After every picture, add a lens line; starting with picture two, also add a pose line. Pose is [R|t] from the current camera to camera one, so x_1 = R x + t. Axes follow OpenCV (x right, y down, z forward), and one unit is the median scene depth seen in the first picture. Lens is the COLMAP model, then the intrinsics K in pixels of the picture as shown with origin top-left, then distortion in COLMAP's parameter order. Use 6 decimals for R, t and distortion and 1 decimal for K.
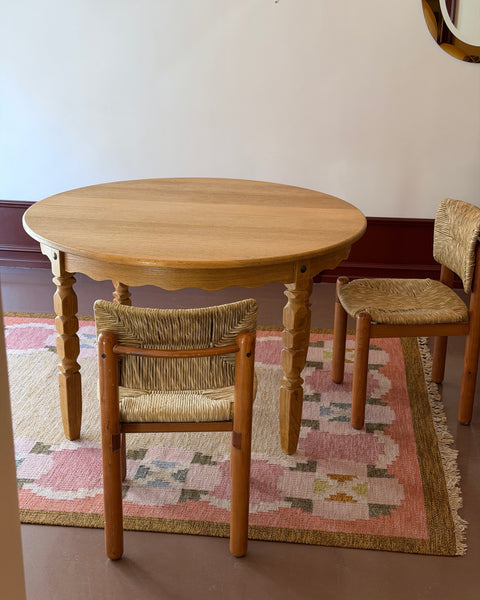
lens RADIAL K [[896.4, 0, 240.2], [0, 896.4, 323.4], [0, 0, 1]] dist [0.116288, 0.031739]
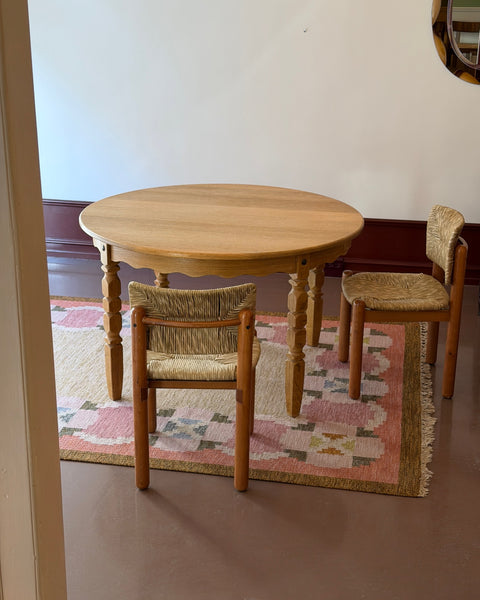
lens RADIAL K [[896.3, 0, 238.5], [0, 896.3, 309.1], [0, 0, 1]] dist [0.125903, -0.057156]
pose [[0.997248, 0.021763, -0.070867, 0.065450], [-0.022787, 0.999647, -0.013673, 0.020651], [0.070545, 0.015250, 0.997392, -0.205214]]
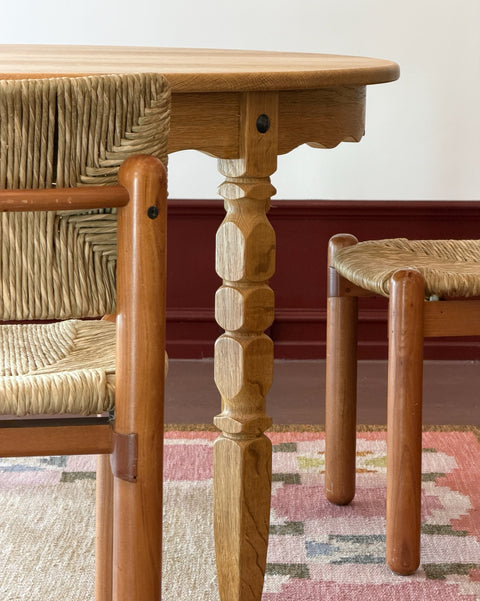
lens RADIAL K [[1967.1, 0, 240.0], [0, 1967.1, 300.5], [0, 0, 1]] dist [0.366827, -1.586686]
pose [[0.994796, -0.024052, 0.099003, -0.029418], [0.043919, 0.978050, -0.203690, 0.190565], [-0.091930, 0.206978, 0.974017, 0.132002]]
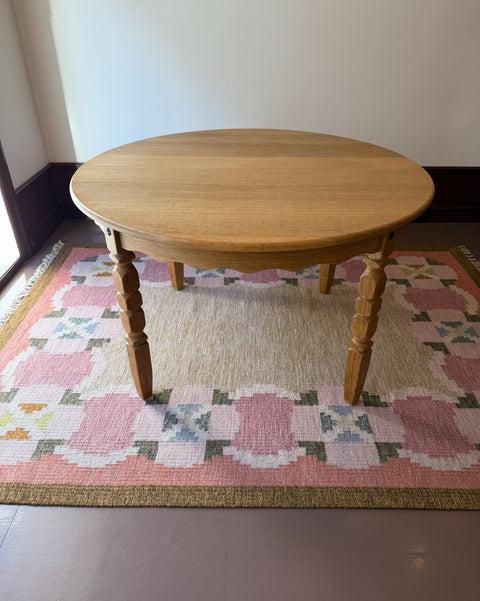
lens RADIAL K [[447.0, 0, 246.9], [0, 447.0, 308.9], [0, 0, 1]] dist [0.061600, -0.000459]
pose [[0.996514, -0.058443, 0.059535, -0.097876], [0.043504, 0.972943, 0.226911, -0.092850], [-0.071185, -0.223530, 0.972094, 0.528086]]
